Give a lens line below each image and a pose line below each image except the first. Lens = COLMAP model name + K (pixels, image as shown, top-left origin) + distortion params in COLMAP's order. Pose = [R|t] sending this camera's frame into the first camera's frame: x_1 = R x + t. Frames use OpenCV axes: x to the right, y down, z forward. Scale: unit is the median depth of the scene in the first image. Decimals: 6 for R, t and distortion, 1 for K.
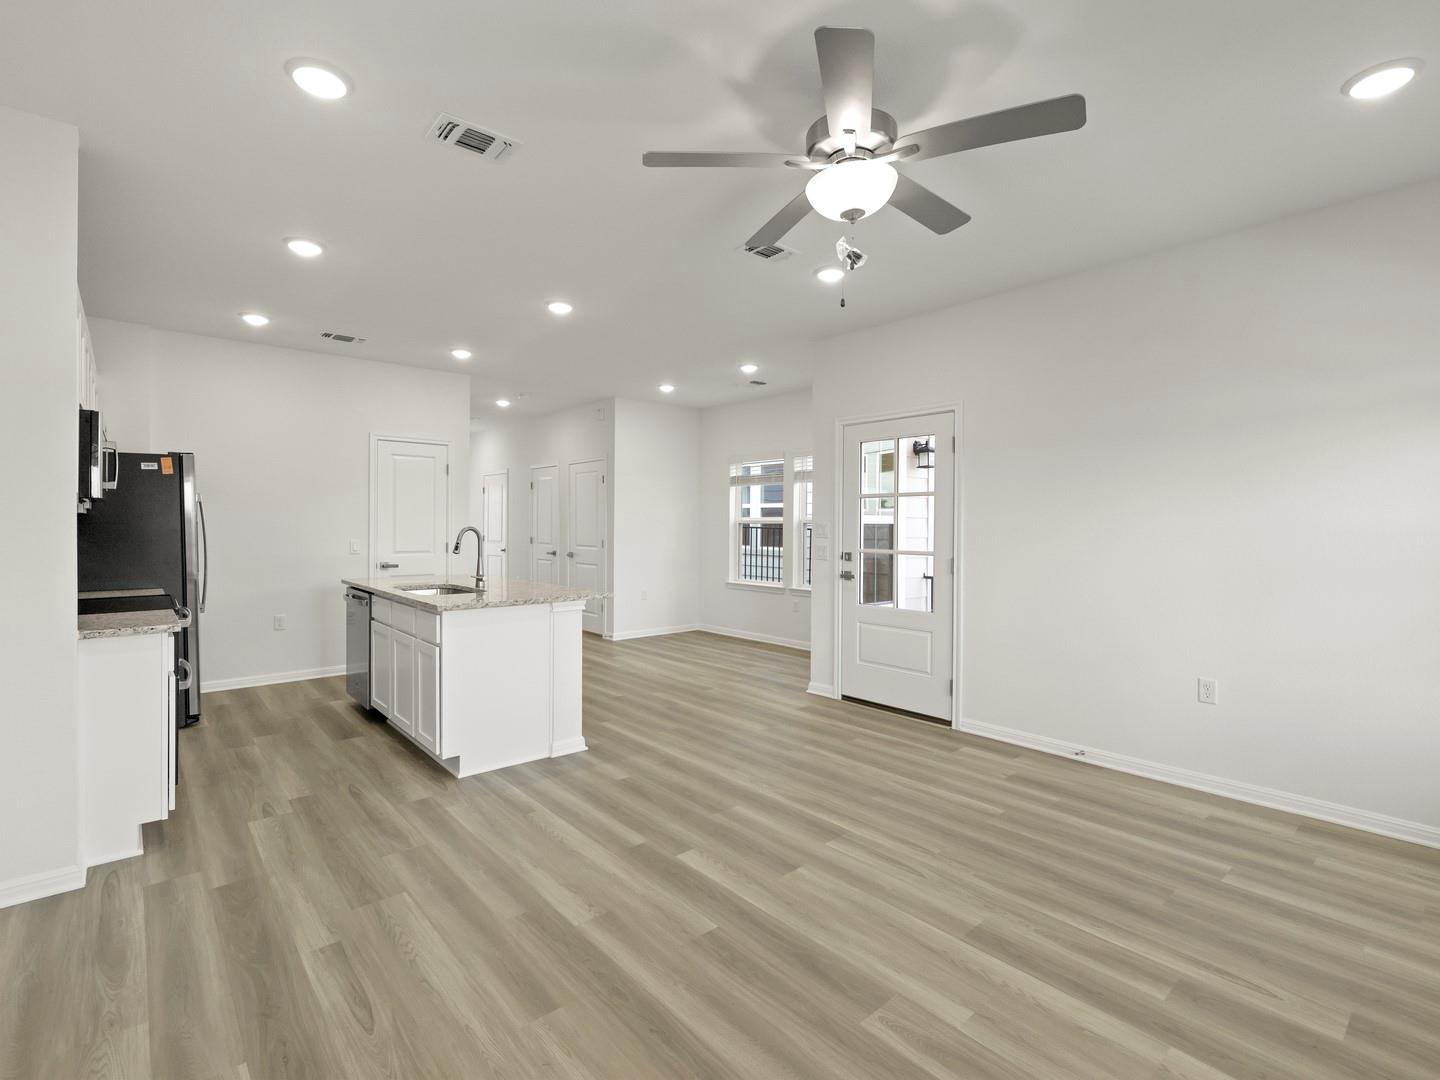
lens RADIAL K [[680.3, 0, 722.4], [0, 680.3, 530.8], [0, 0, 1]] dist [-0.001385, 0.000778]
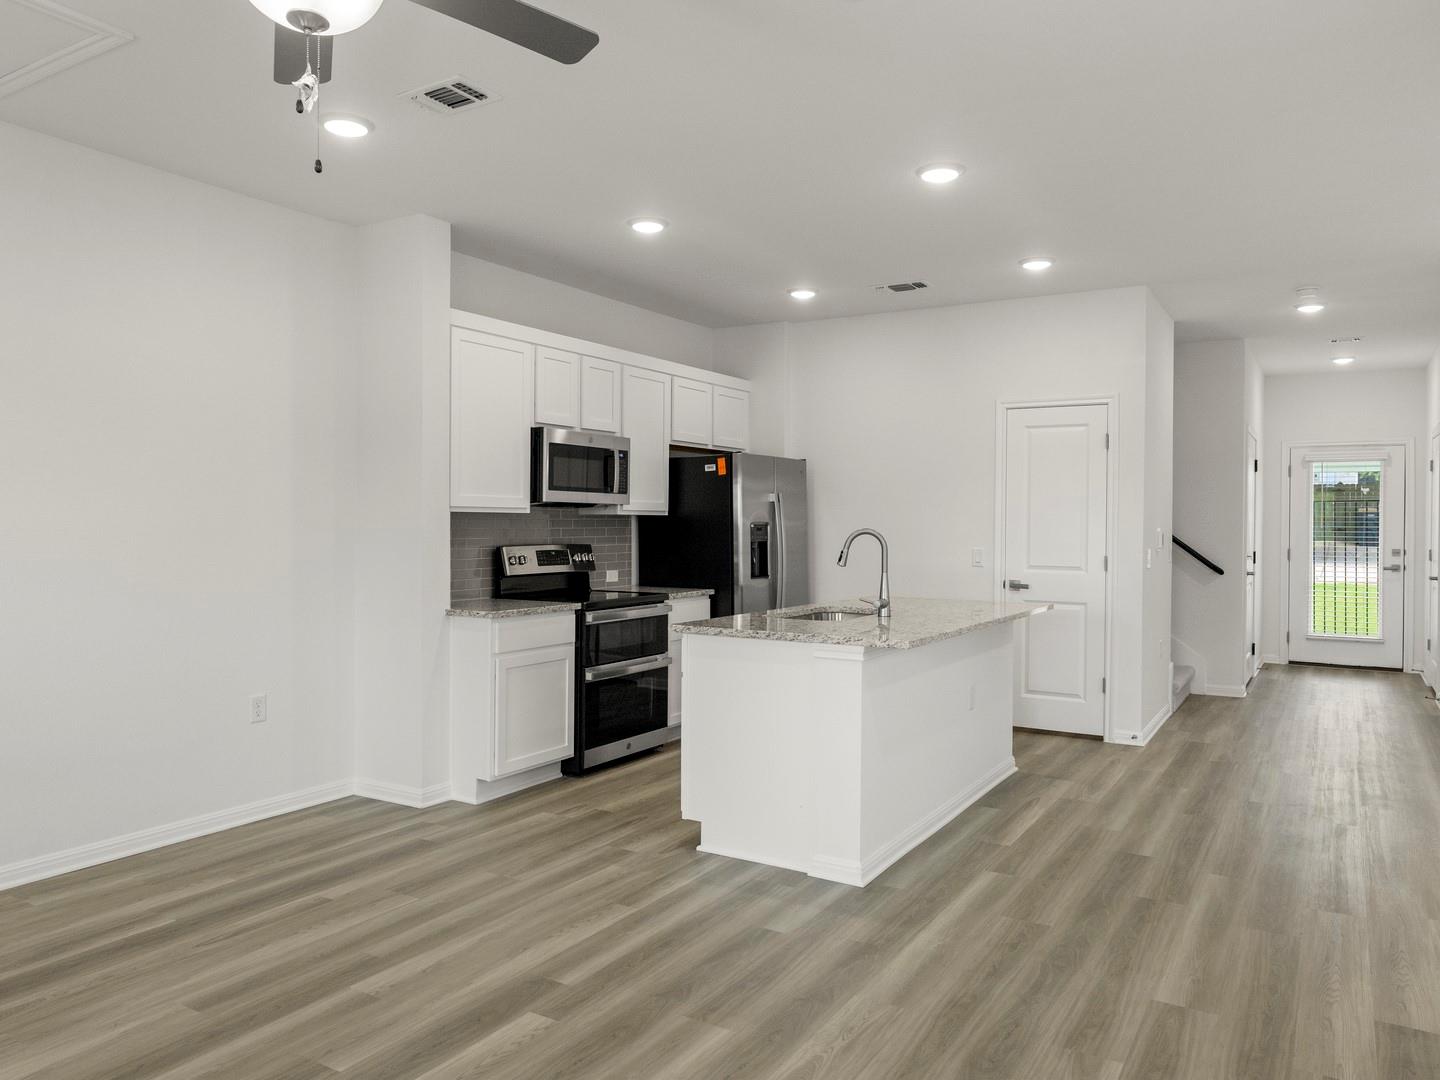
lens RADIAL K [[1021.5, 0, 720.5], [0, 1021.5, 532.7], [0, 0, 1]] dist [-0.005537, 0.005885]
pose [[0.300584, 0.006815, -0.953731, 0.664062], [-0.013531, 0.999904, 0.002880, -0.003298], [0.953659, 0.012039, 0.300648, 0.604360]]
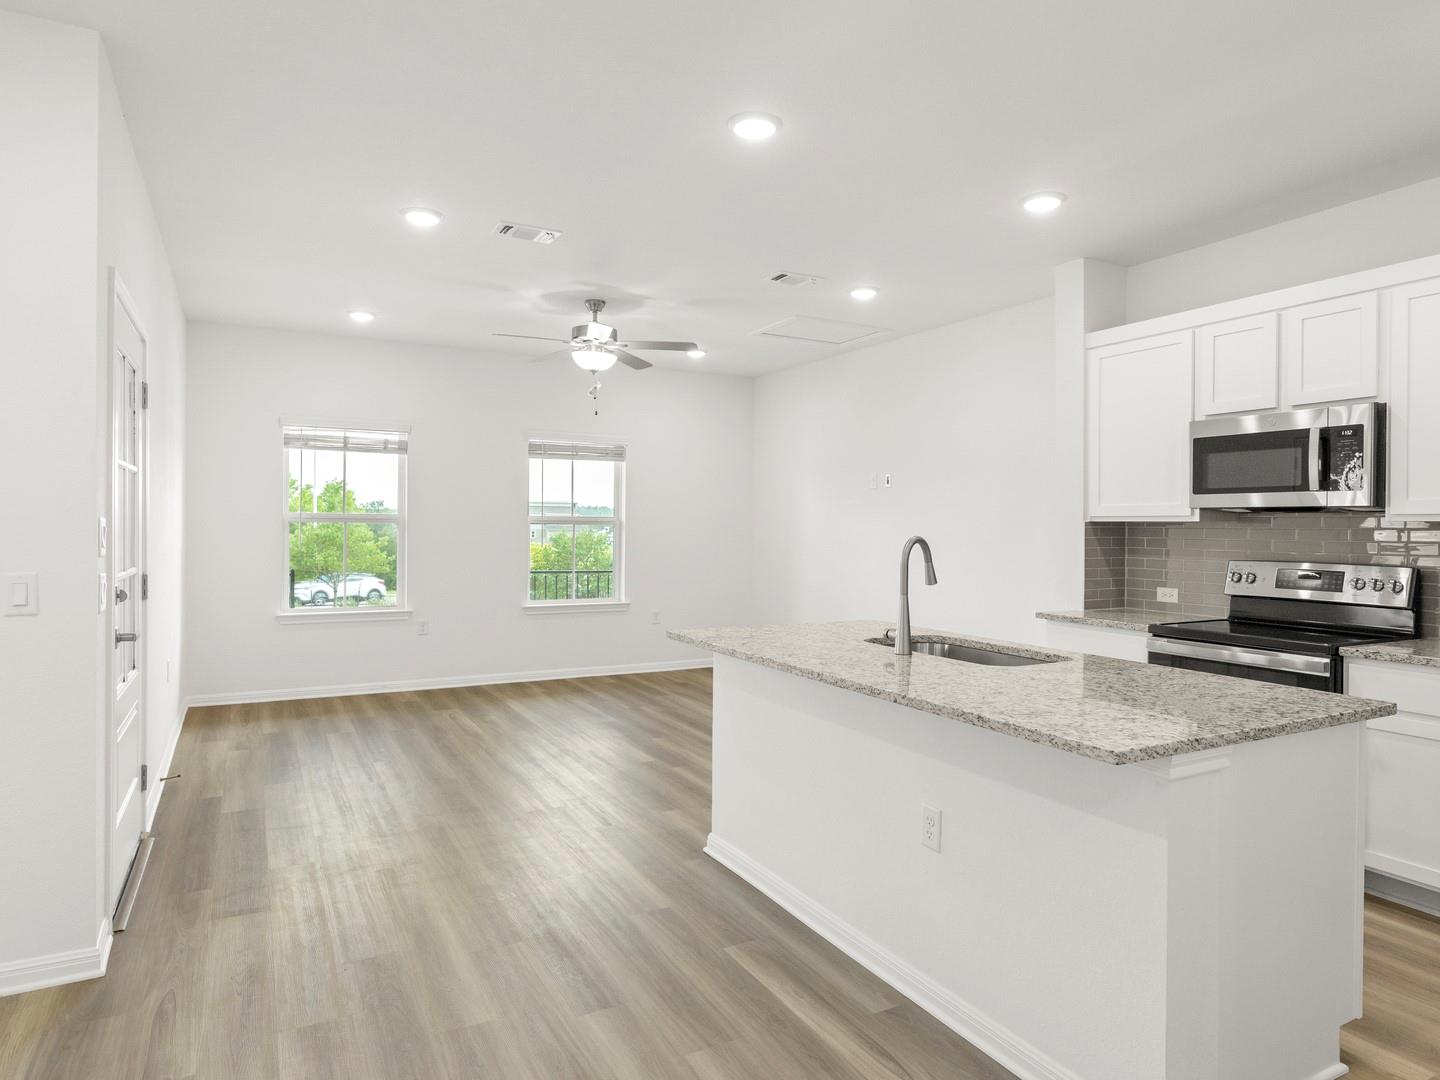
lens RADIAL K [[871.9, 0, 728.8], [0, 871.9, 531.6], [0, 0, 1]] dist [0.000287, 0.000645]
pose [[-0.976450, -0.013927, 0.215295, -0.420338], [-0.010710, 0.999813, 0.016099, -0.021040], [-0.215479, 0.013414, -0.976416, 1.904398]]
